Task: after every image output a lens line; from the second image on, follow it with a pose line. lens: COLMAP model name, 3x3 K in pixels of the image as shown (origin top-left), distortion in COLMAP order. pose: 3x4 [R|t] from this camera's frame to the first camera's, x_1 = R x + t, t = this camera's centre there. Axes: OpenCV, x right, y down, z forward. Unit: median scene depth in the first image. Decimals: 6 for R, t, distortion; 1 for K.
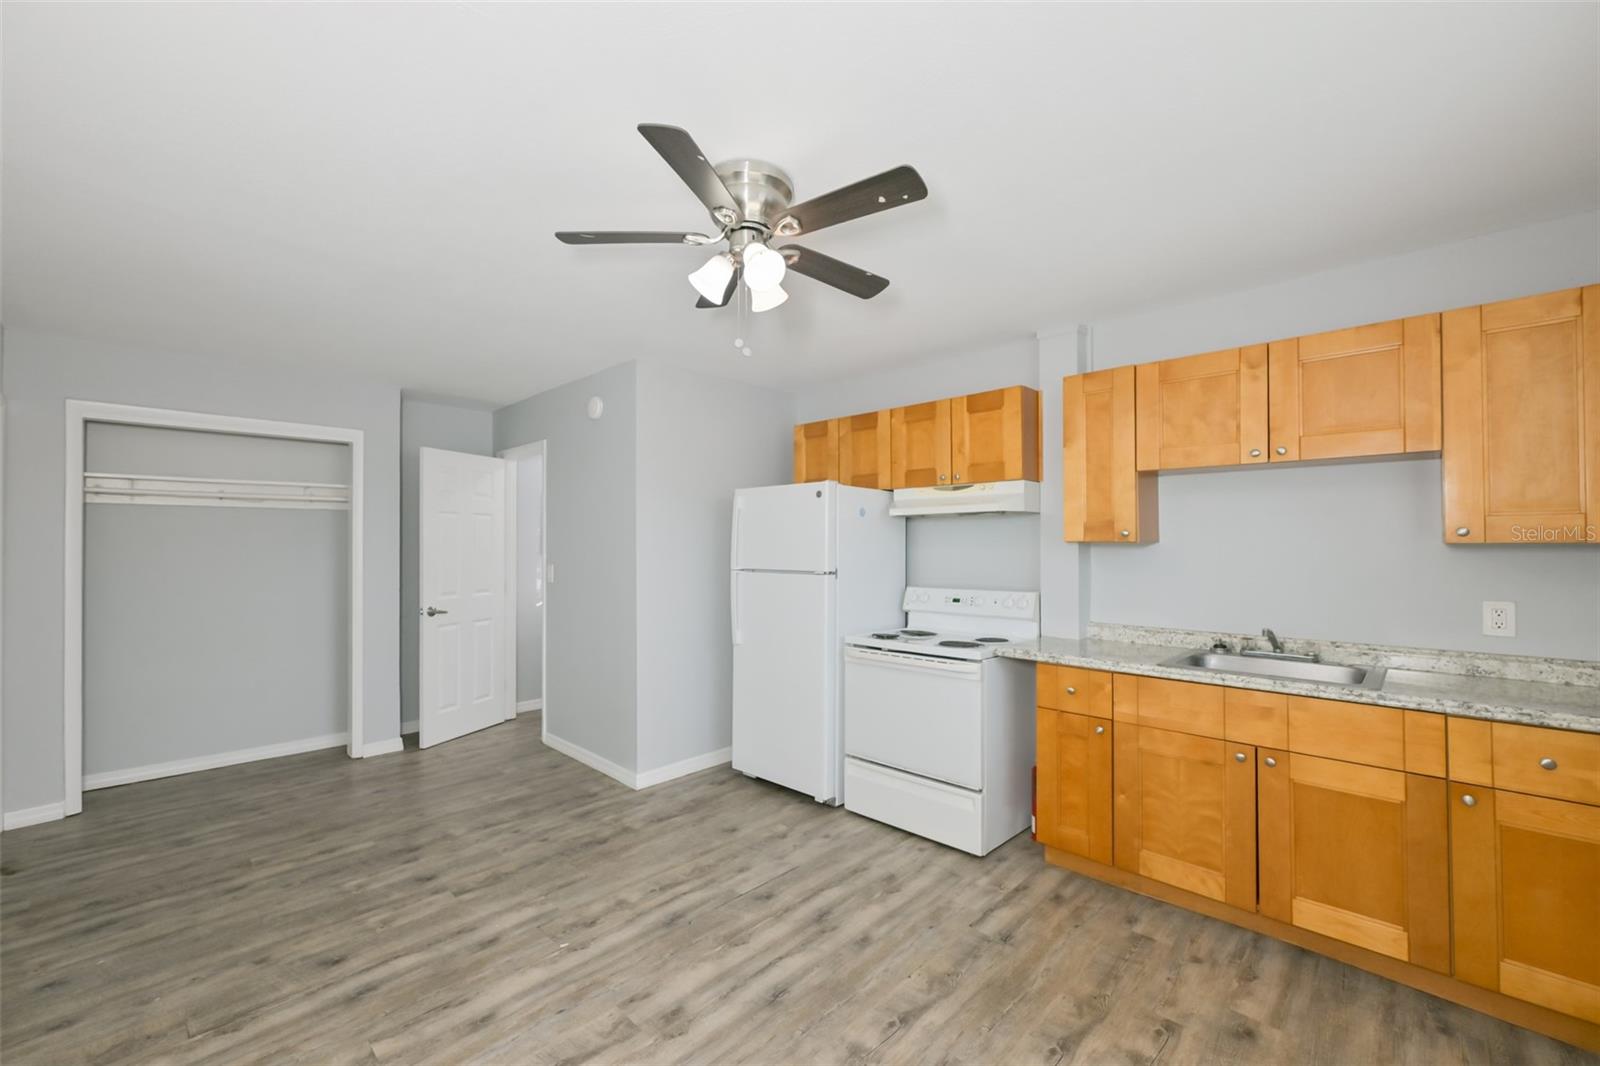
lens RADIAL K [[626.9, 0, 790.7], [0, 626.9, 539.7], [0, 0, 1]] dist [-0.000183, -0.000169]
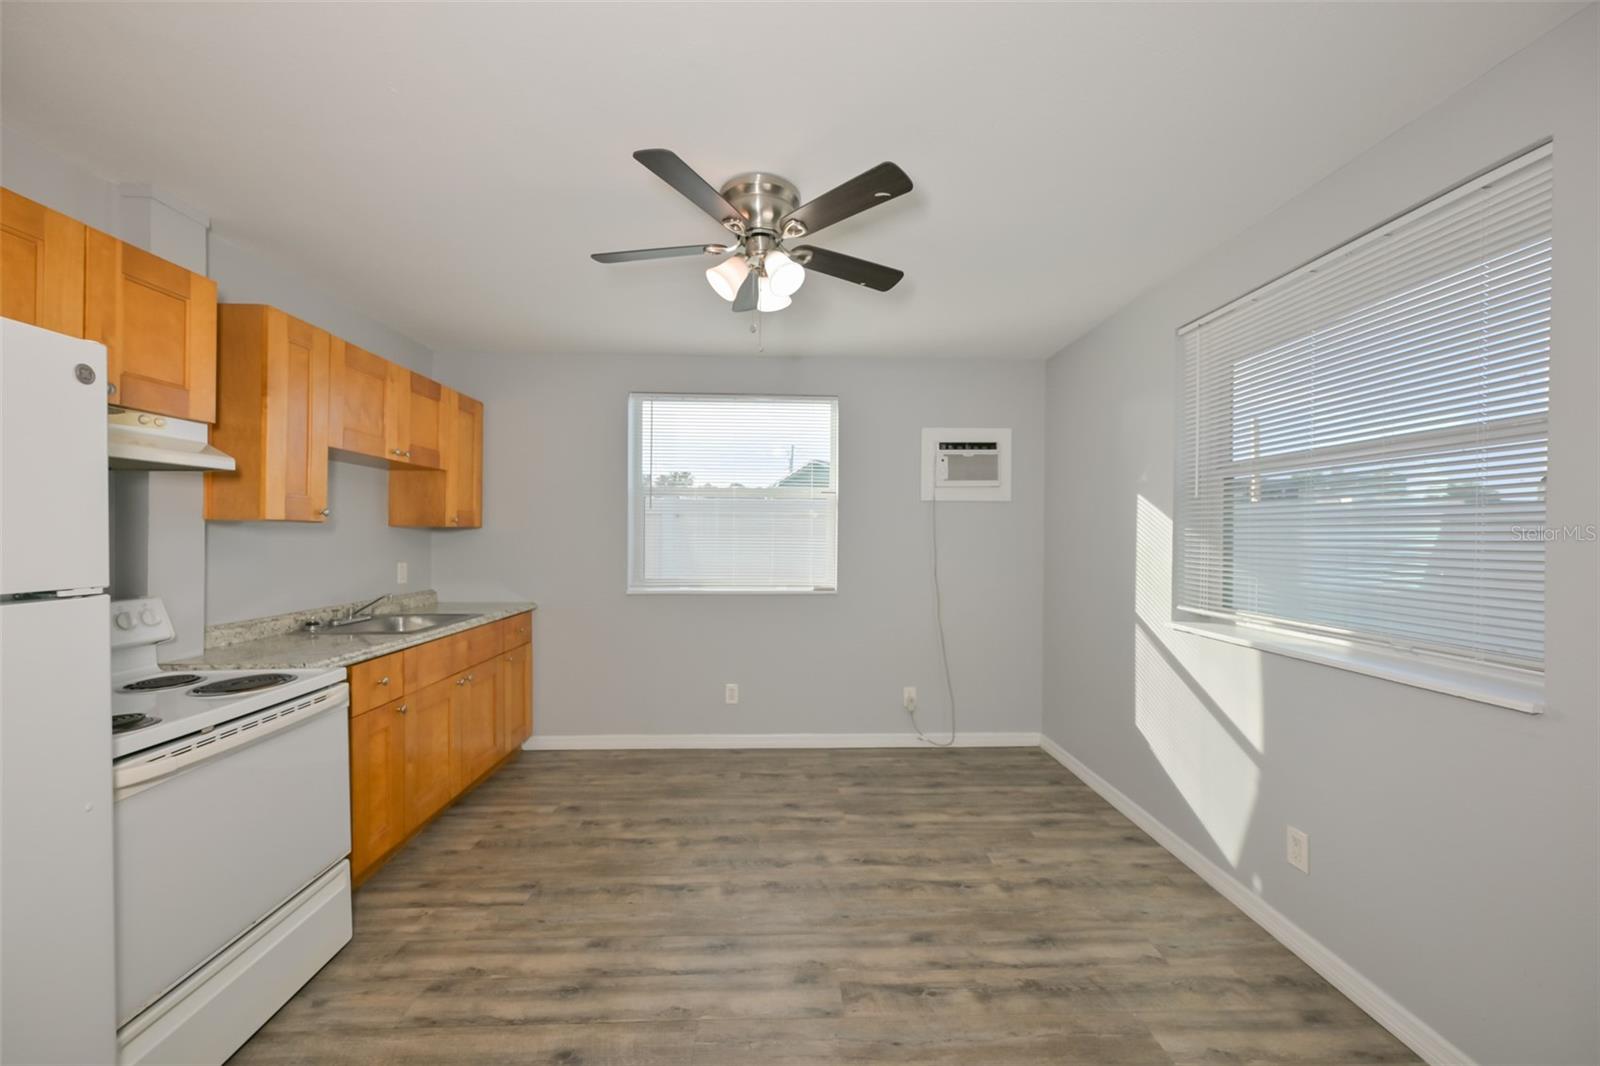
lens RADIAL K [[634.5, 0, 778.0], [0, 634.5, 537.3], [0, 0, 1]] dist [-0.001222, -0.000067]
pose [[-0.691158, -0.003887, 0.722694, -0.604563], [-0.006536, 0.999978, -0.000873, 0.023309], [-0.722675, -0.005327, -0.691168, 1.174998]]
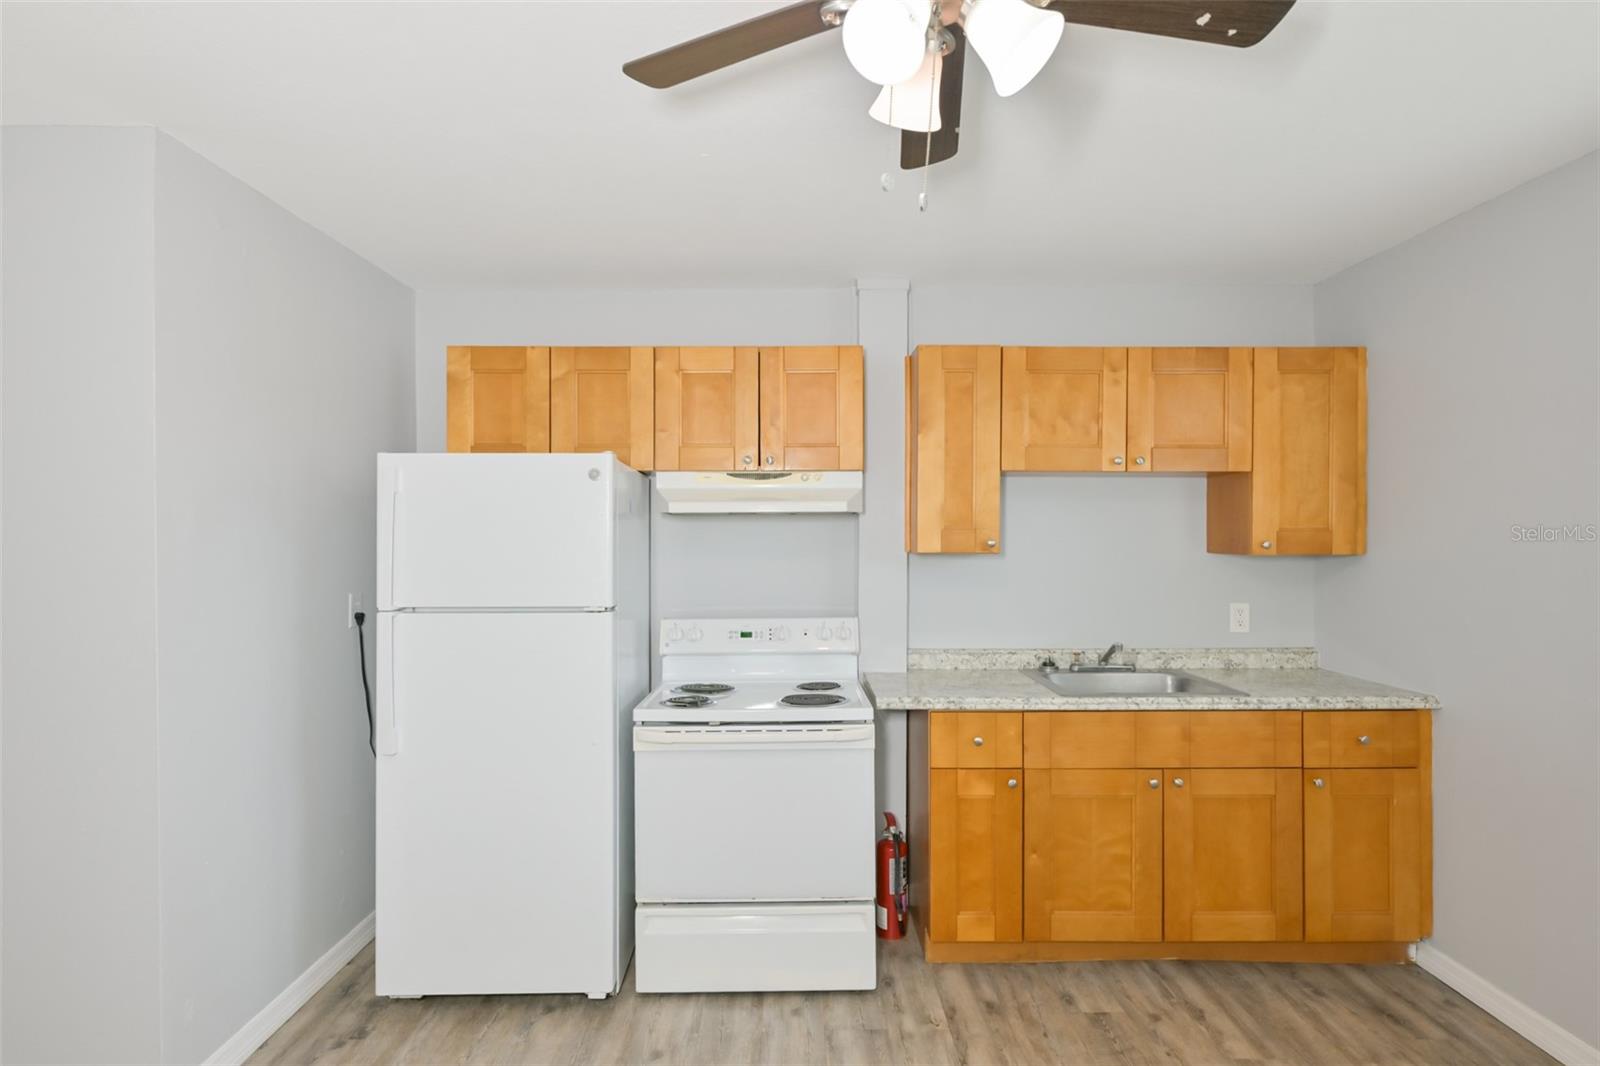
lens RADIAL K [[788.9, 0, 793.6], [0, 788.9, 543.2], [0, 0, 1]] dist [-0.000873, 0.000103]
pose [[0.725371, -0.005485, 0.688336, -0.396852], [-0.004107, 0.999916, 0.012296, -0.022457], [-0.688346, -0.011746, 0.725287, 0.415222]]
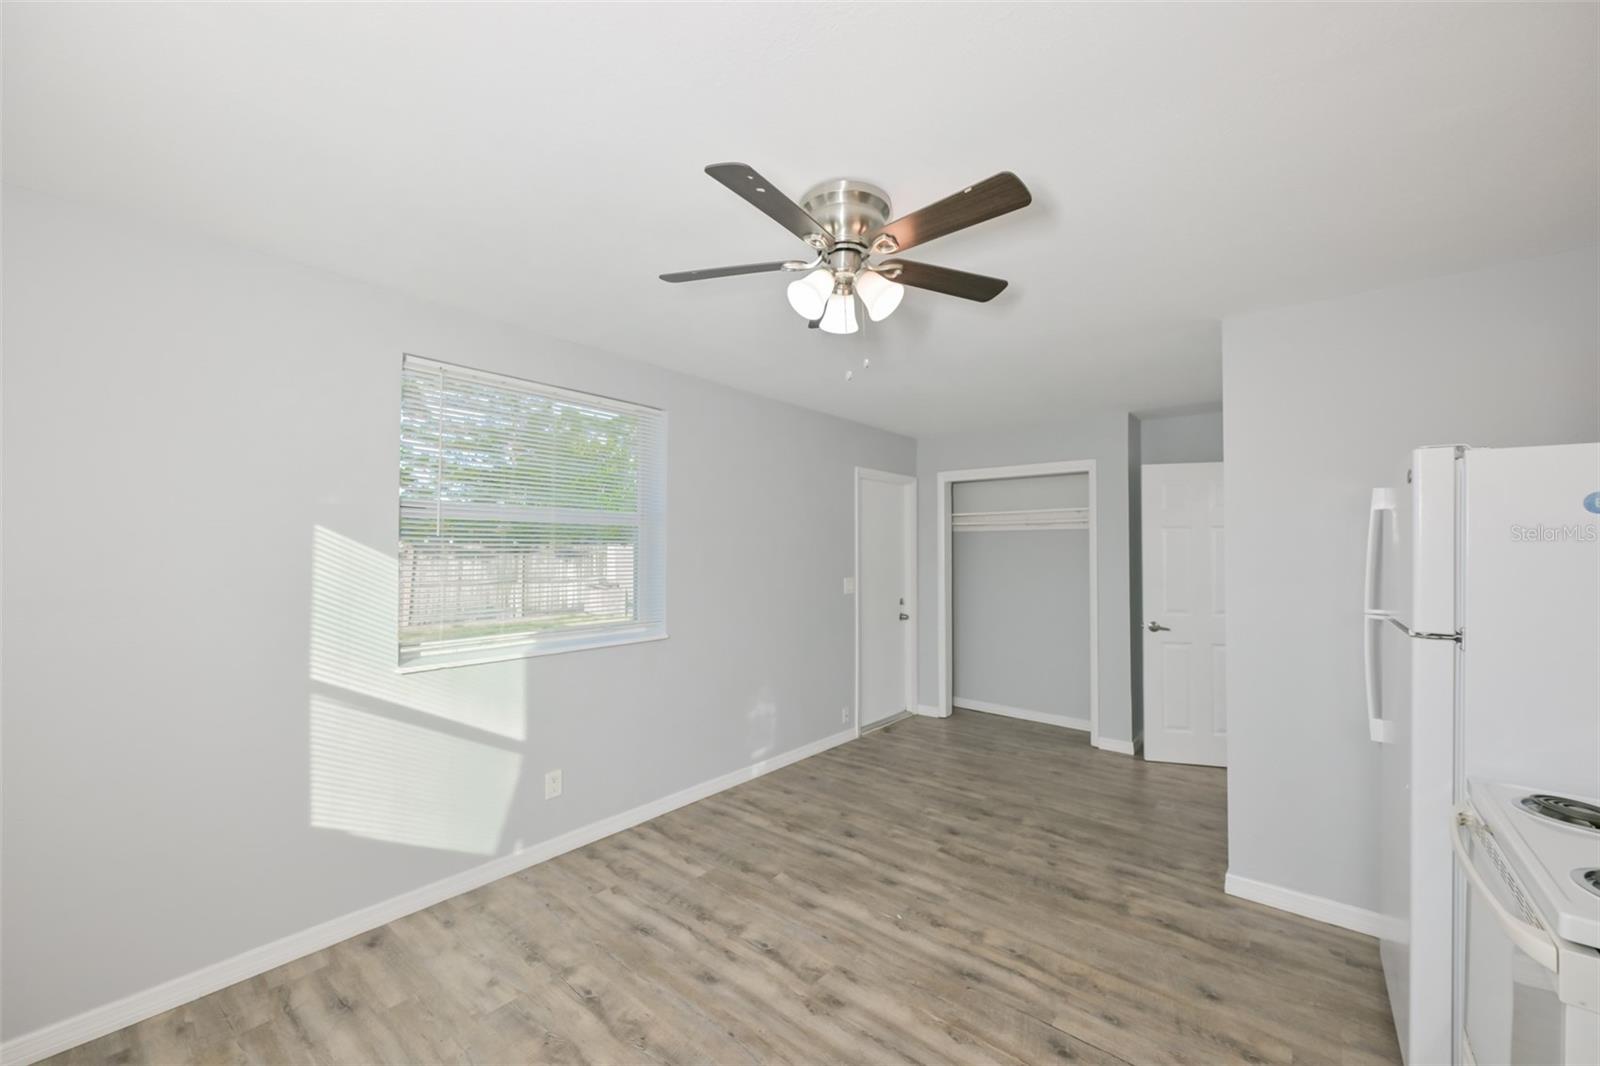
lens RADIAL K [[636.9, 0, 825.1], [0, 636.9, 542.8], [0, 0, 1]] dist [-0.000922, -0.000071]
pose [[0.108424, -0.009329, -0.994061, 0.613465], [0.001823, 0.999956, -0.009185, -0.018744], [0.994103, -0.000817, 0.108437, 0.580274]]
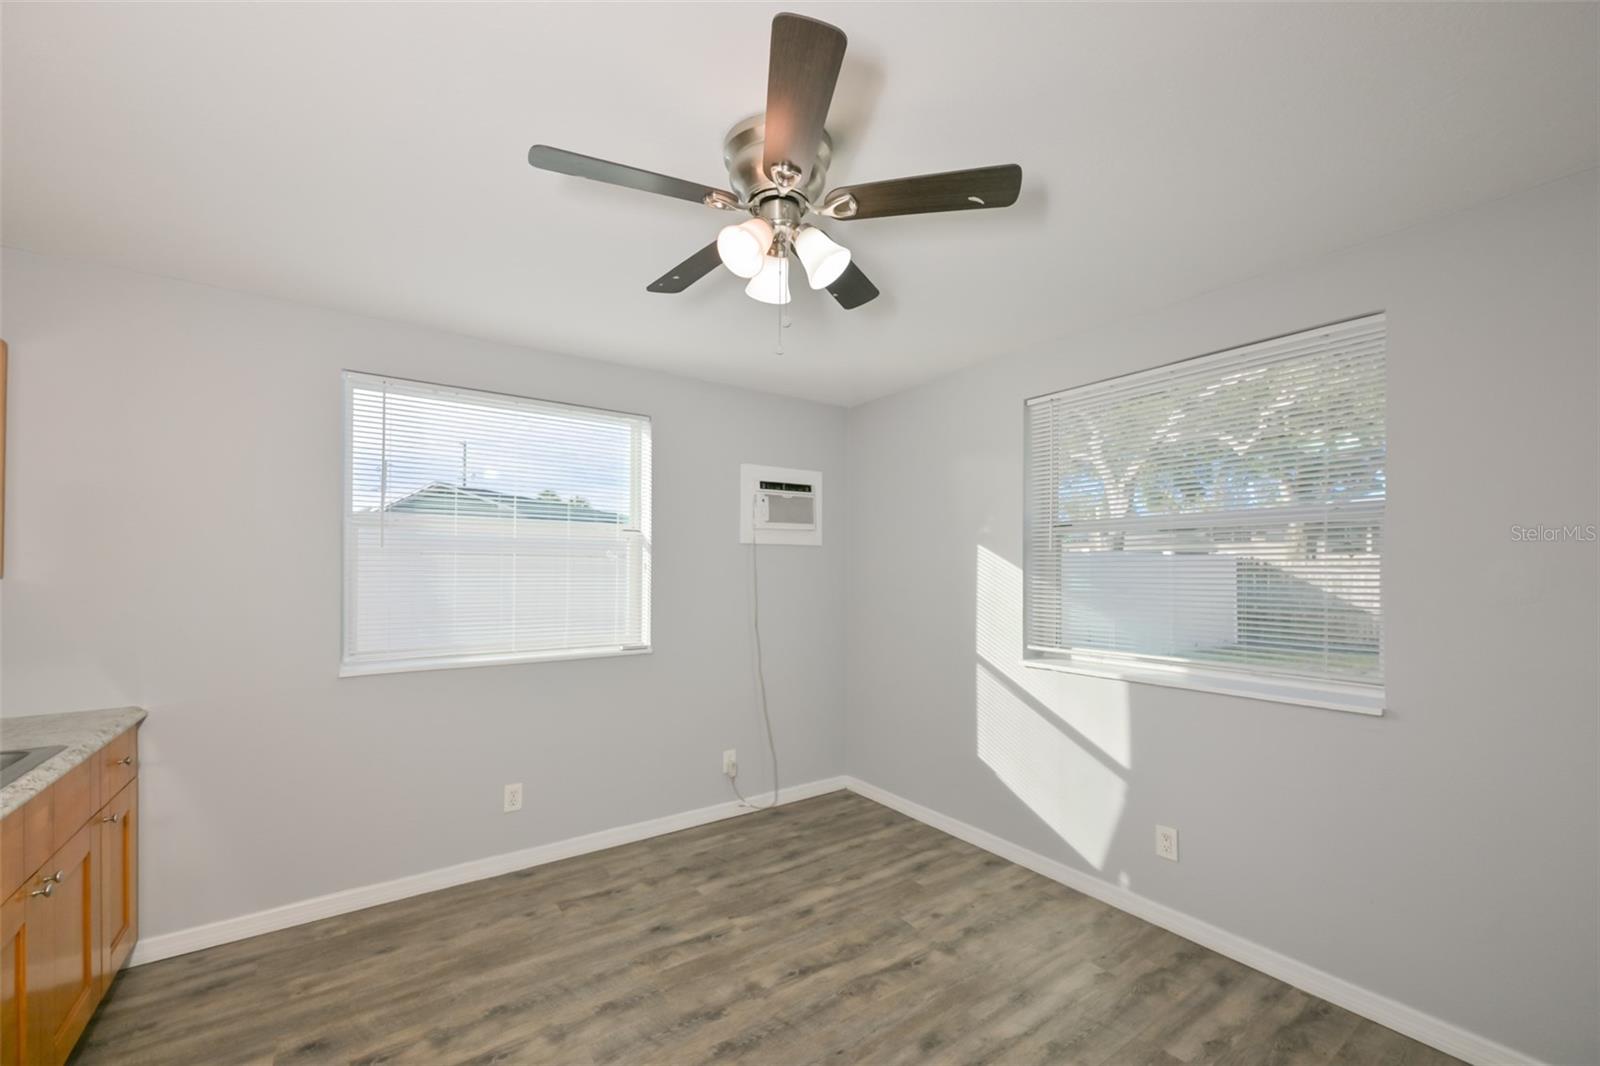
lens RADIAL K [[647.4, 0, 797.1], [0, 647.4, 577.3], [0, 0, 1]] dist [0.000766, -0.000351]
pose [[-0.978929, 0.000883, 0.204199, -0.177223], [0.000633, 0.999999, -0.001287, 0.008468], [-0.204200, -0.001131, -0.978929, 1.224913]]
